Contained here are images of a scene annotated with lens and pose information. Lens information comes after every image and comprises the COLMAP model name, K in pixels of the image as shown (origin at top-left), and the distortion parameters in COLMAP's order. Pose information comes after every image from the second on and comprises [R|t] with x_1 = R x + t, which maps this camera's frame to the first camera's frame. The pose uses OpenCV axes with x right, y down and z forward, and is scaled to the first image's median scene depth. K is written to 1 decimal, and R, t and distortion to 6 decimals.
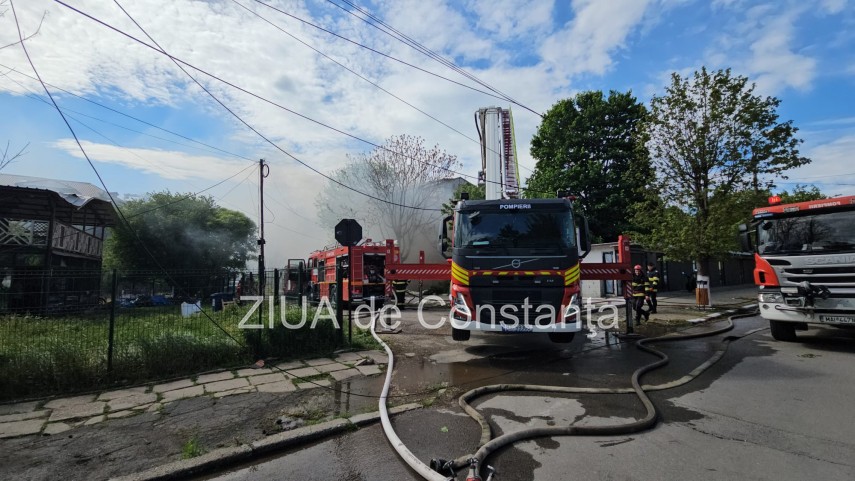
lens RADIAL K [[357.5, 0, 432.7], [0, 357.5, 240.8], [0, 0, 1]] dist [0.015579, -0.014799]
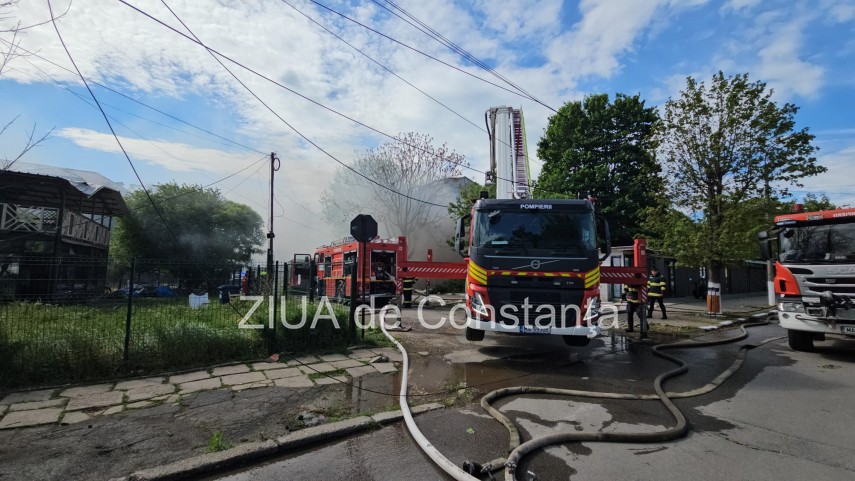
lens RADIAL K [[357.3, 0, 430.9], [0, 357.3, 241.4], [0, 0, 1]] dist [0.016977, -0.015686]
pose [[0.999558, 0.028903, -0.006910, -0.031885], [-0.028868, 0.999570, 0.005165, 0.001813], [0.007056, -0.004964, 0.999963, 0.007517]]
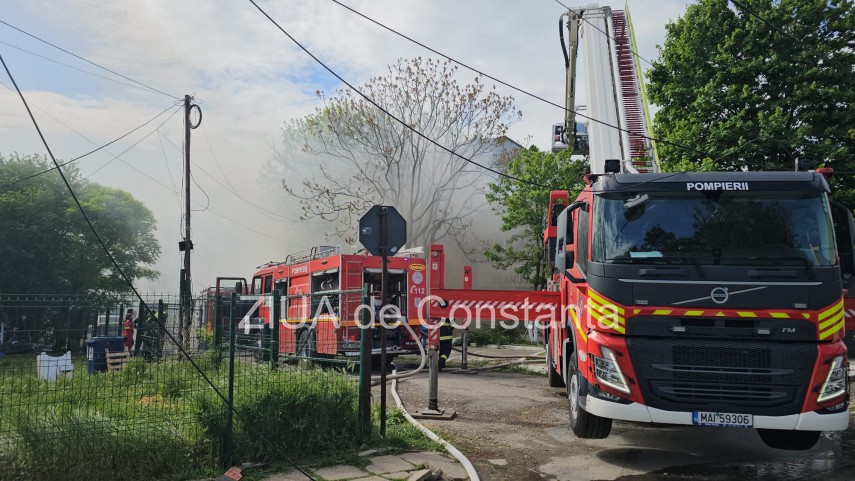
lens RADIAL K [[633.2, 0, 427.5], [0, 633.2, 240.5], [0, 0, 1]] dist [0.104337, -0.116530]
pose [[0.999560, 0.017890, -0.023670, -0.109434], [-0.018188, 0.999757, -0.012462, 0.001772], [0.023441, 0.012887, 0.999642, 0.030334]]
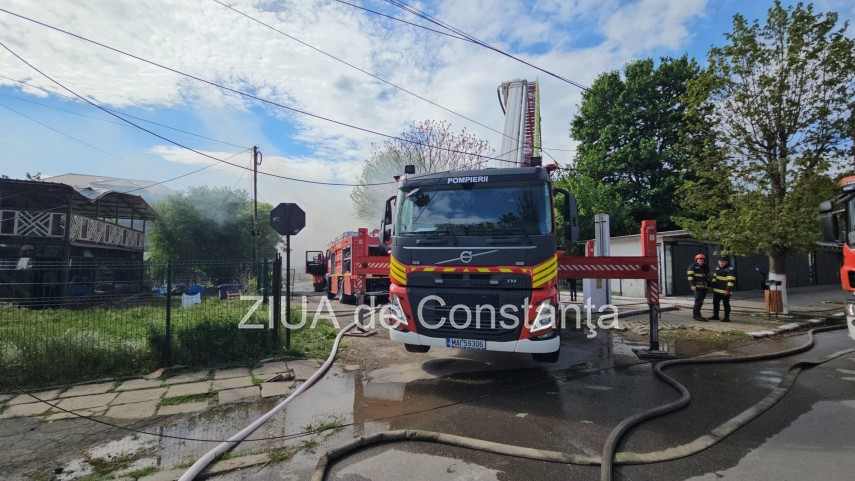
lens RADIAL K [[357.2, 0, 429.3], [0, 357.2, 240.7], [0, 0, 1]] dist [0.015766, -0.014601]
pose [[0.988098, -0.001408, -0.153819, 0.171574], [0.004678, 0.999771, 0.020898, 0.008856], [0.153754, -0.021369, 0.987878, 0.162997]]
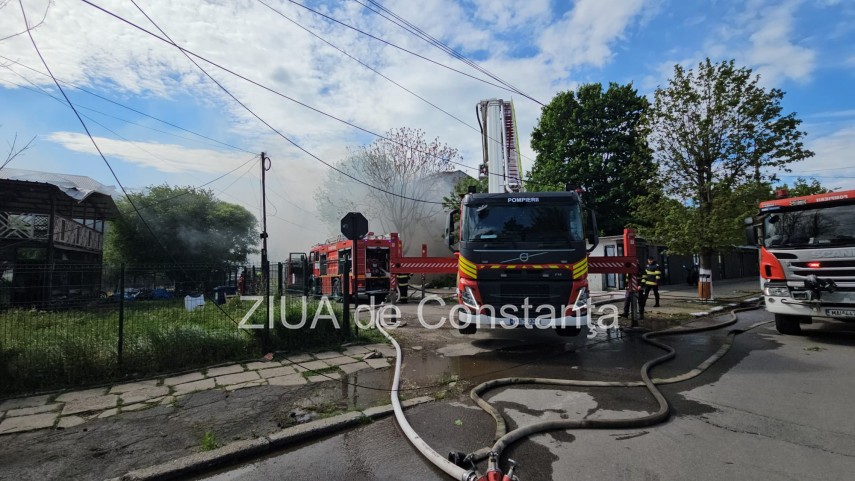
lens RADIAL K [[357.3, 0, 430.9], [0, 357.3, 241.4], [0, 0, 1]] dist [0.016977, -0.015686]
pose [[0.999999, -0.000329, 0.001174, -0.017763], [0.000305, 0.999790, 0.020472, -0.000914], [-0.001181, -0.020472, 0.999790, 0.001782]]
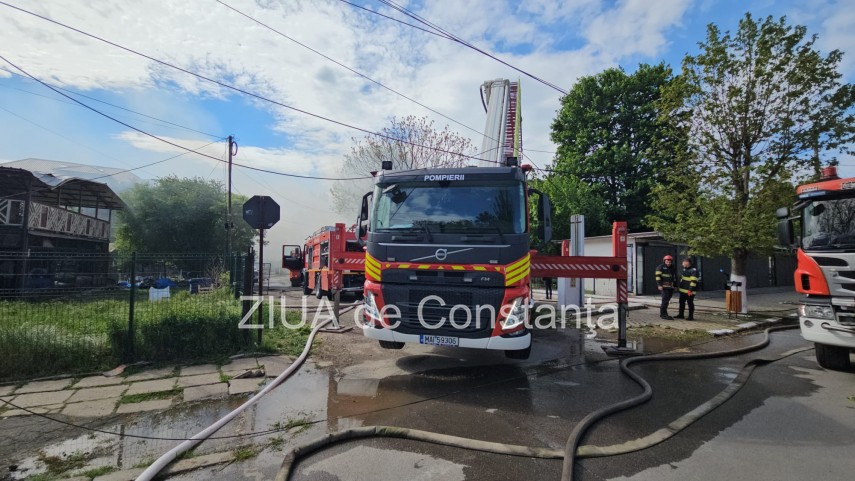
lens RADIAL K [[357.3, 0, 430.9], [0, 357.3, 241.4], [0, 0, 1]] dist [0.016977, -0.015686]
pose [[0.995057, 0.019759, -0.097316, 0.179369], [-0.016709, 0.999346, 0.032058, 0.008183], [0.097886, -0.030273, 0.994737, 0.163432]]
